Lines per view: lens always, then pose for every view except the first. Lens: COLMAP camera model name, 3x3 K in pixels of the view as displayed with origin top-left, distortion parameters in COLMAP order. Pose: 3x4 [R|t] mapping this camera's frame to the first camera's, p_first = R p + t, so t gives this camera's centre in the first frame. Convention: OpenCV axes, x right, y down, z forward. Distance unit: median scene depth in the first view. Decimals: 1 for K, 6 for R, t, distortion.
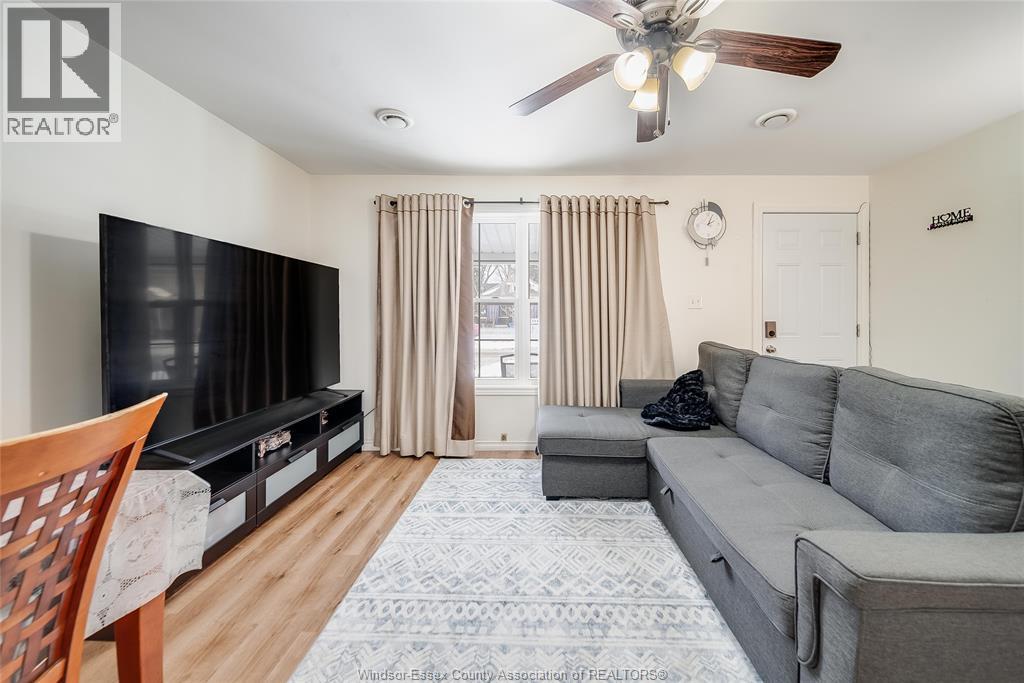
lens RADIAL K [[366.6, 0, 538.5], [0, 366.6, 315.3], [0, 0, 1]] dist [0.000799, 0.000073]
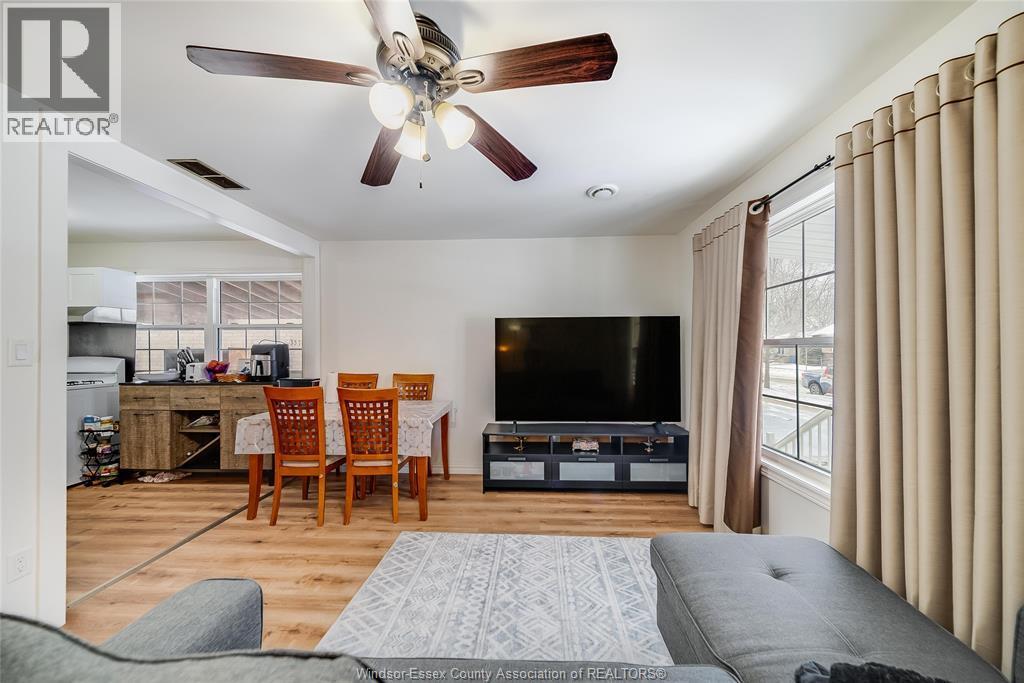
lens RADIAL K [[362.7, 0, 512.5], [0, 362.7, 346.8], [0, 0, 1]] dist [0.000896, -0.000027]
pose [[-0.054395, -0.007975, -0.998488, 0.548908], [0.003490, 0.999960, -0.008177, -0.028752], [0.998513, -0.003930, -0.054365, 0.571926]]
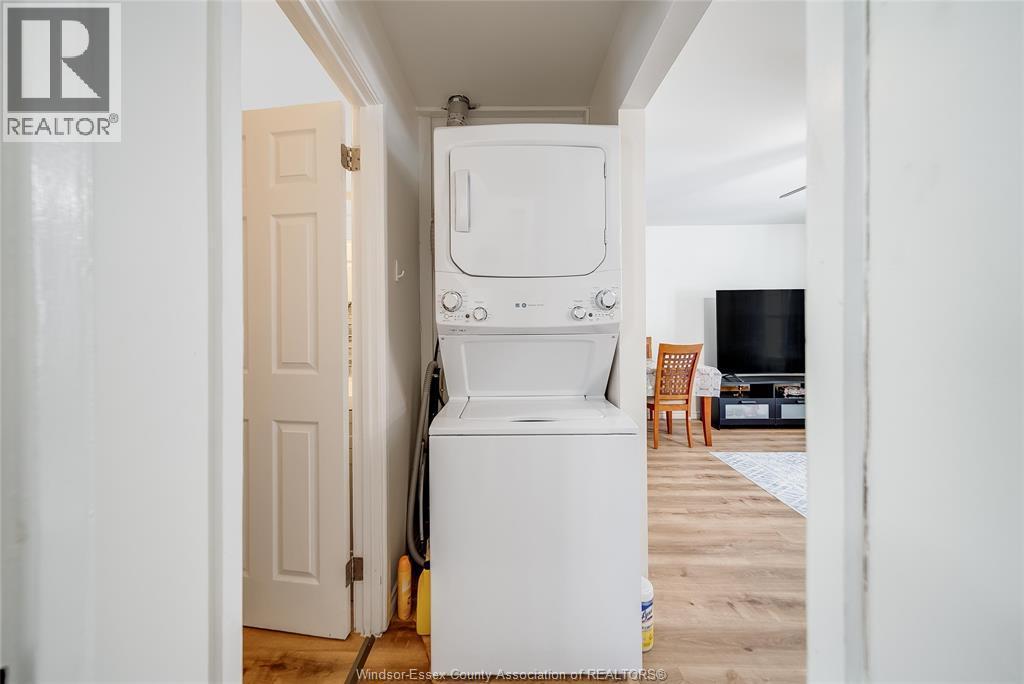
lens RADIAL K [[367.7, 0, 499.2], [0, 367.7, 327.2], [0, 0, 1]] dist [0.001360, 0.000117]
pose [[-0.022272, 0.006797, -0.999729, 0.848849], [0.008937, 0.999938, 0.006600, -0.002835], [0.999712, -0.008787, -0.022332, -0.324546]]
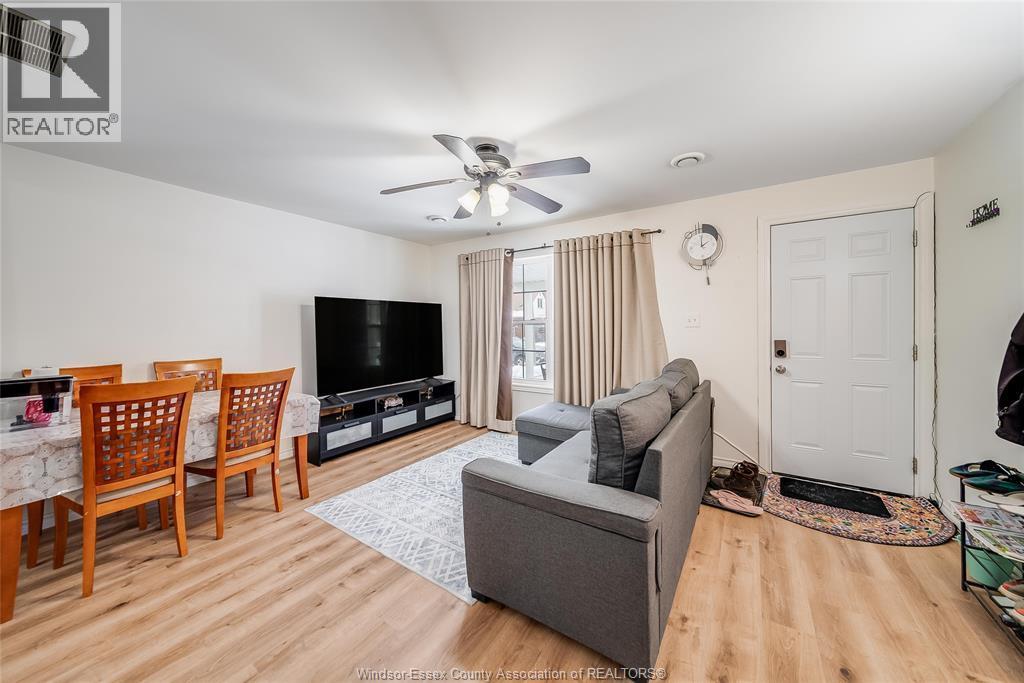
lens RADIAL K [[360.6, 0, 518.5], [0, 360.6, 329.0], [0, 0, 1]] dist [-0.000073, -0.000009]
pose [[0.842490, -0.003159, -0.538702, 0.589519], [0.010777, 0.999882, 0.010992, -0.030468], [0.538604, -0.015066, 0.842425, -0.146331]]
